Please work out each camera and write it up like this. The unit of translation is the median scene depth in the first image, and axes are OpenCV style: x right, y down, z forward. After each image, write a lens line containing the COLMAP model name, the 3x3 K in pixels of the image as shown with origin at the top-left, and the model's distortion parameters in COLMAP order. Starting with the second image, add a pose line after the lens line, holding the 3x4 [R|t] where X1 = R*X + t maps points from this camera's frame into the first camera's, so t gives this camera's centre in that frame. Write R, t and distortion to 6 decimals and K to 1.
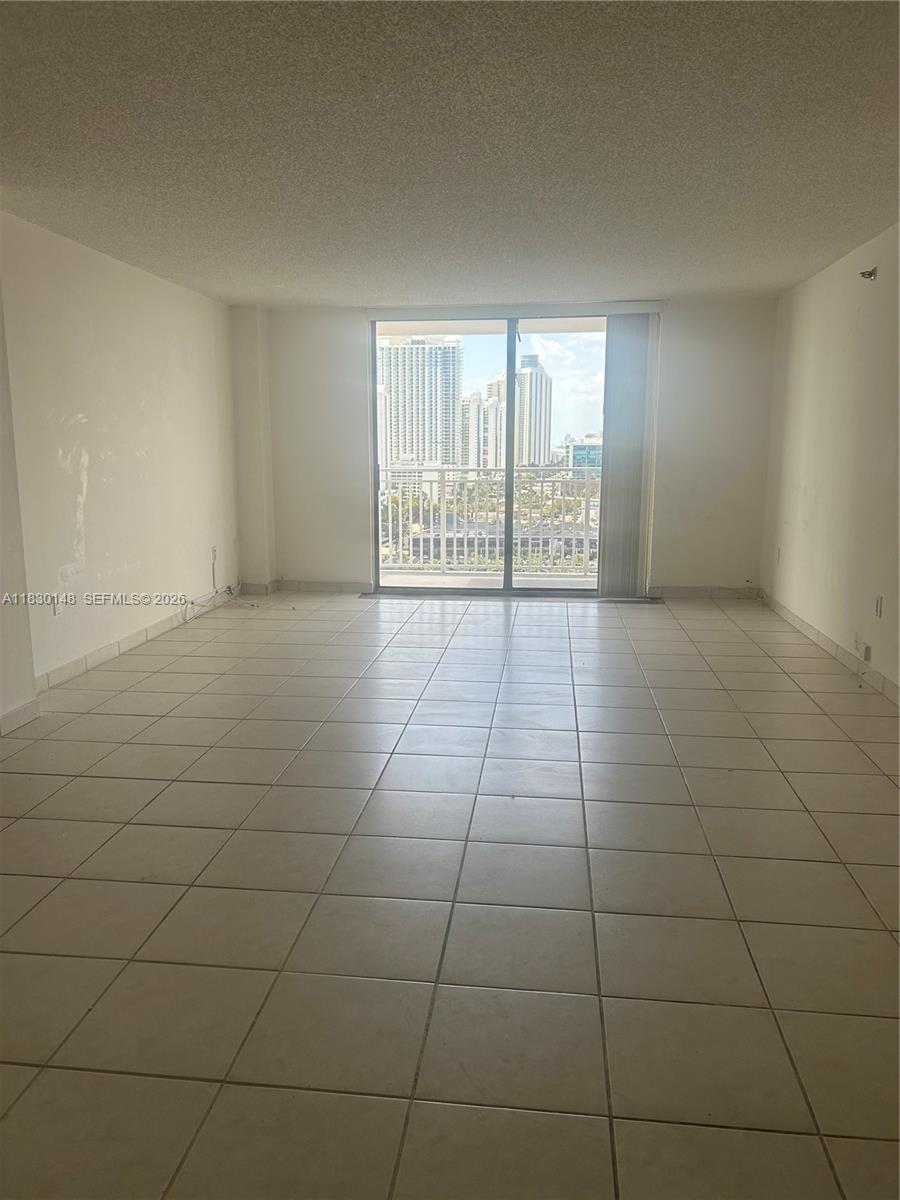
lens RADIAL K [[893.3, 0, 438.3], [0, 893.3, 604.5], [0, 0, 1]] dist [0.009485, 0.001256]
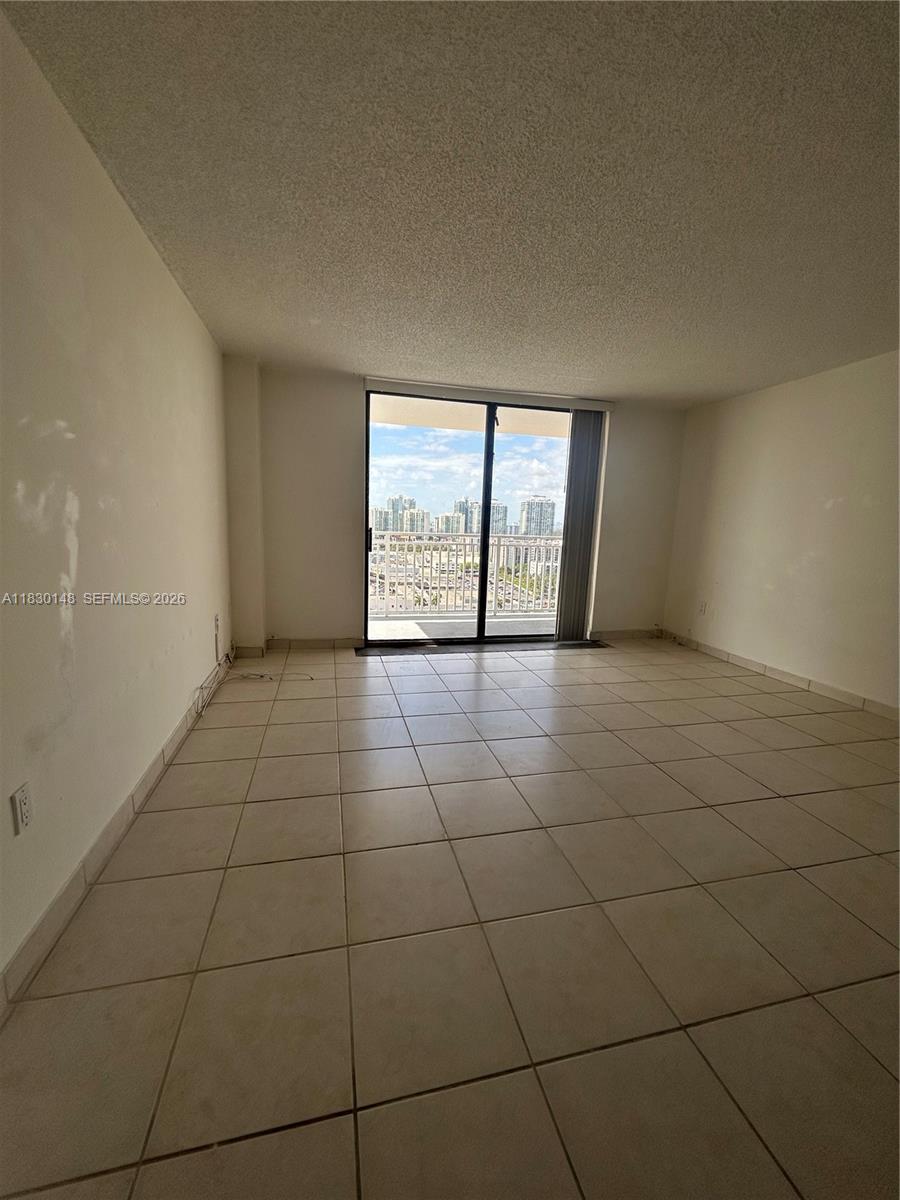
lens RADIAL K [[485.8, 0, 447.6], [0, 485.8, 602.3], [0, 0, 1]] dist [0.007168, 0.000156]
pose [[0.933362, -0.026574, 0.357953, -0.199280], [0.029498, 0.999561, -0.002711, -0.066712], [-0.357723, 0.013090, 0.933736, 0.441894]]
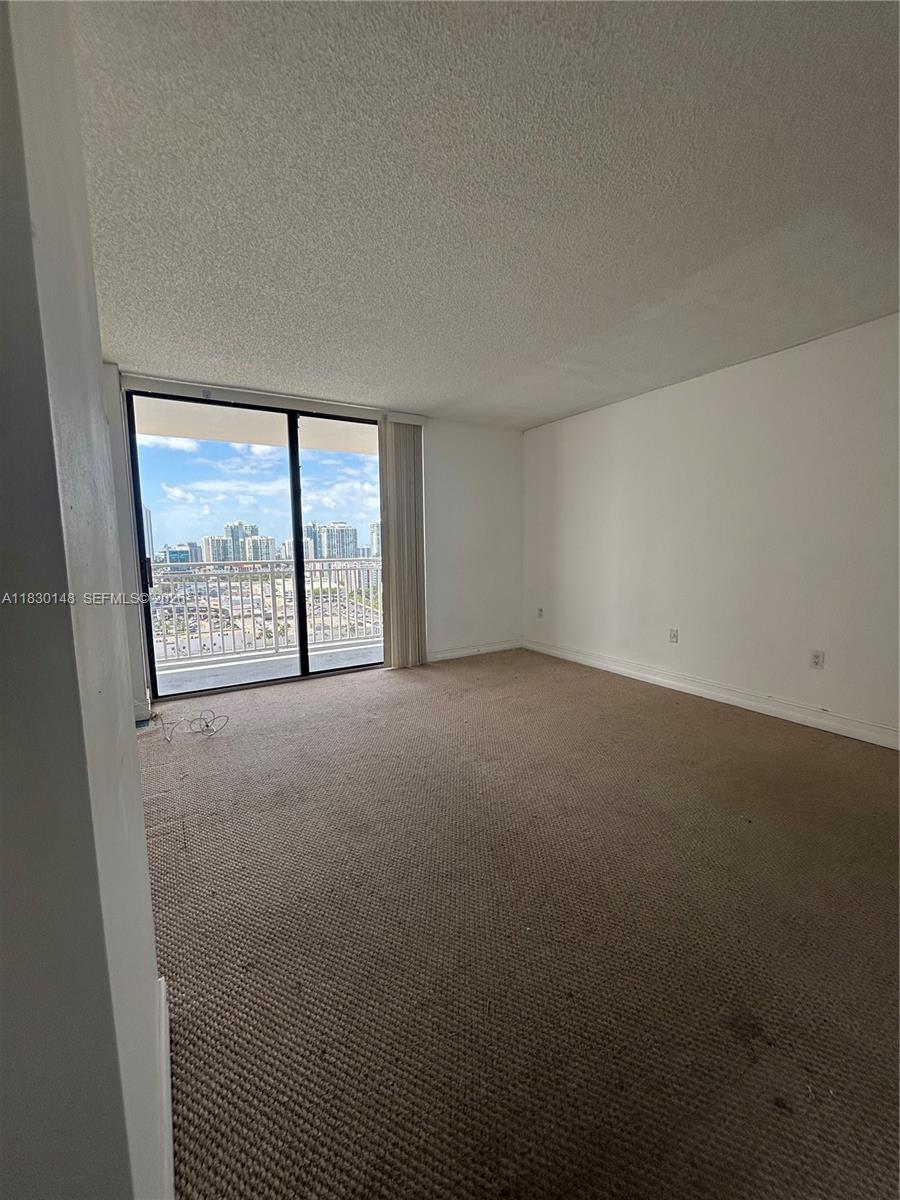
lens RADIAL K [[481.7, 0, 446.6], [0, 481.7, 602.5], [0, 0, 1]] dist [-0.003294, 0.000125]
pose [[0.788950, -0.083856, 0.608708, -0.131669], [0.123823, 0.992018, -0.023826, -0.070038], [-0.601852, 0.094169, 0.793036, 0.475680]]
